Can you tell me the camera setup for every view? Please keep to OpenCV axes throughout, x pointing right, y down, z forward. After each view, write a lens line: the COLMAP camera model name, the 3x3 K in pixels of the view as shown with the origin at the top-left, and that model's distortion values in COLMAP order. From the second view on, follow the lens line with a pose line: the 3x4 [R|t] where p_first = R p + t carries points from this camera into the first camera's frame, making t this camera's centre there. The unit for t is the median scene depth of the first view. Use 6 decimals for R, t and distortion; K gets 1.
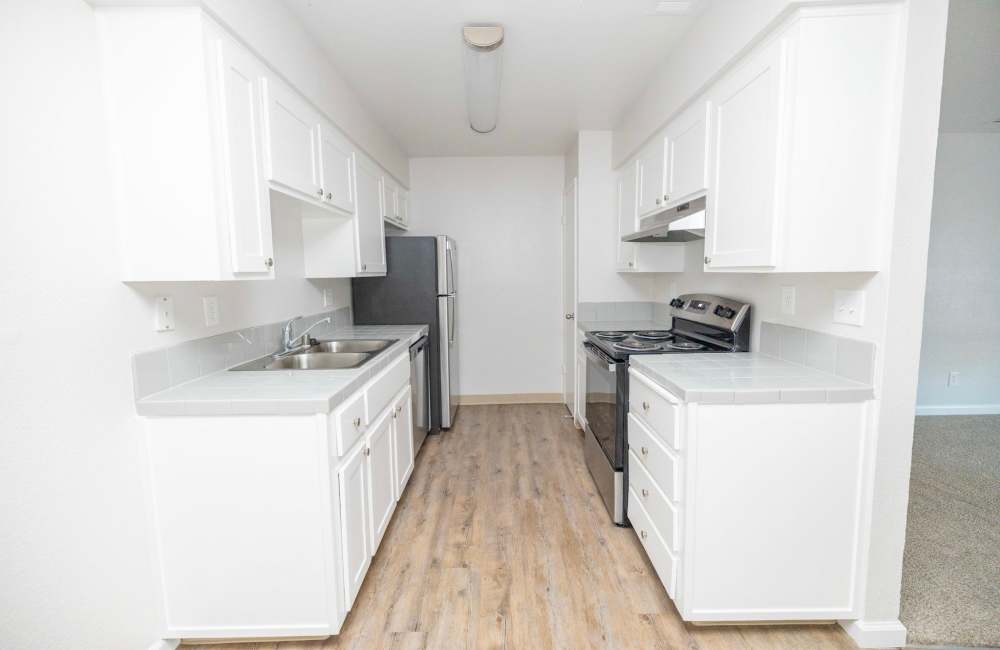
lens RADIAL K [[416.4, 0, 501.9], [0, 416.4, 314.3], [0, 0, 1]] dist [-0.000892, -0.000063]
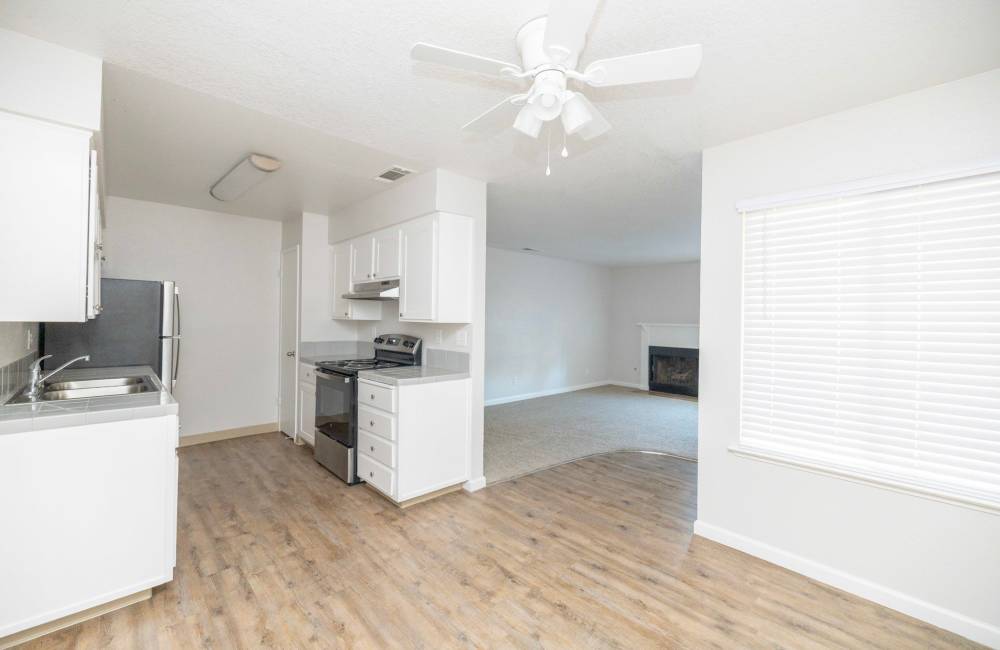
lens RADIAL K [[416.4, 0, 501.9], [0, 416.4, 314.3], [0, 0, 1]] dist [-0.000892, -0.000063]
pose [[0.731632, 0.030369, 0.681024, -0.355056], [0.042650, 0.995011, -0.090190, 0.042568], [-0.680365, 0.095032, 0.726686, -0.522420]]
